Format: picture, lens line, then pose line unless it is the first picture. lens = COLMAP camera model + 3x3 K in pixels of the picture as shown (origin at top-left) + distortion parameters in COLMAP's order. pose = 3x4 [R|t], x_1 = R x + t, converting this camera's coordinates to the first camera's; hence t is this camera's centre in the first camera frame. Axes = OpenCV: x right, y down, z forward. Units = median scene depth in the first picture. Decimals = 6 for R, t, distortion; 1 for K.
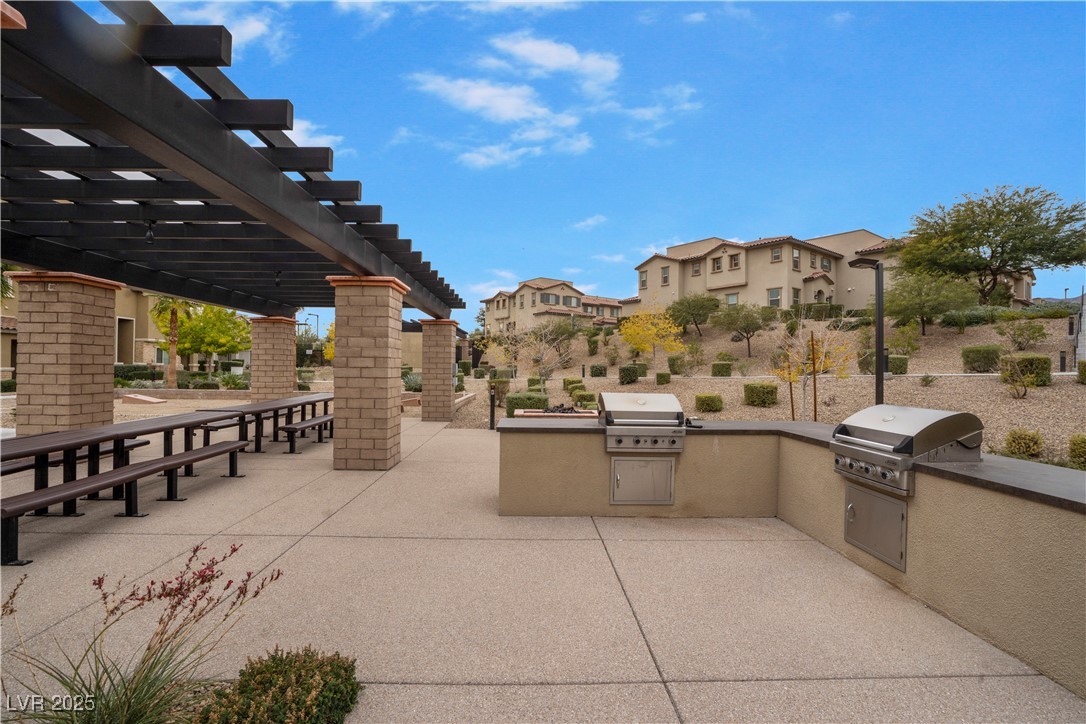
lens RADIAL K [[507.4, 0, 535.6], [0, 507.4, 362.3], [0, 0, 1]] dist [-0.056275, 0.021431]
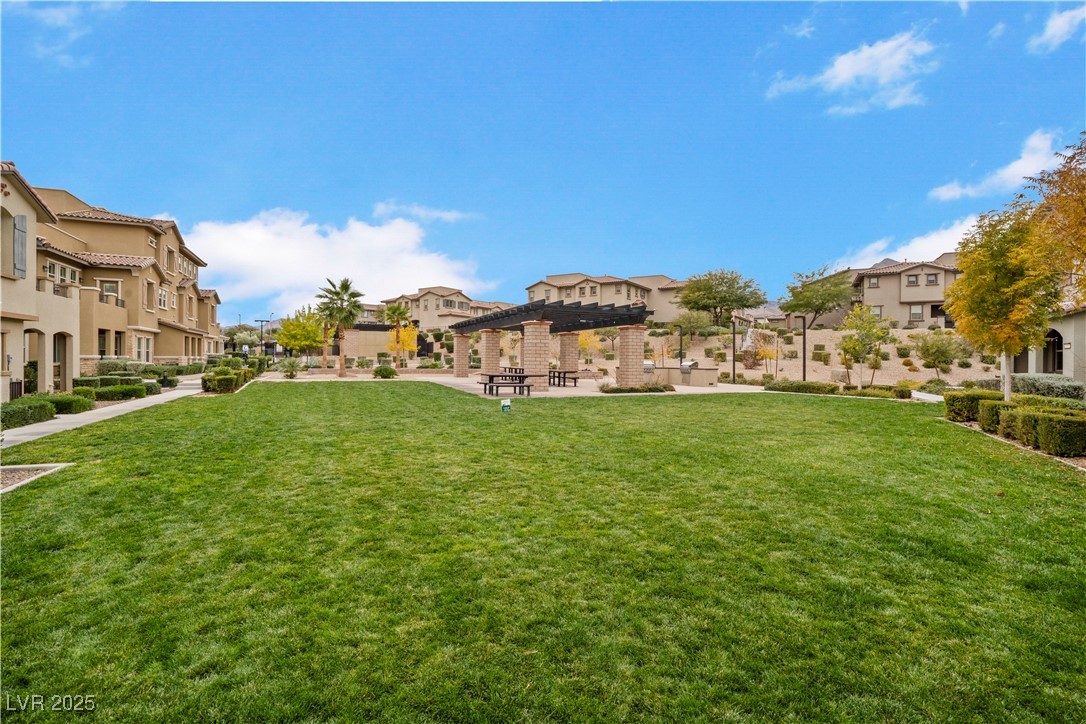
lens RADIAL K [[507.4, 0, 535.6], [0, 507.4, 362.3], [0, 0, 1]] dist [-0.056275, 0.021431]
pose [[0.933170, -0.010952, 0.359268, -0.381296], [0.002558, 0.999713, 0.023832, -0.008004], [-0.359426, -0.021320, 0.932930, -0.483146]]
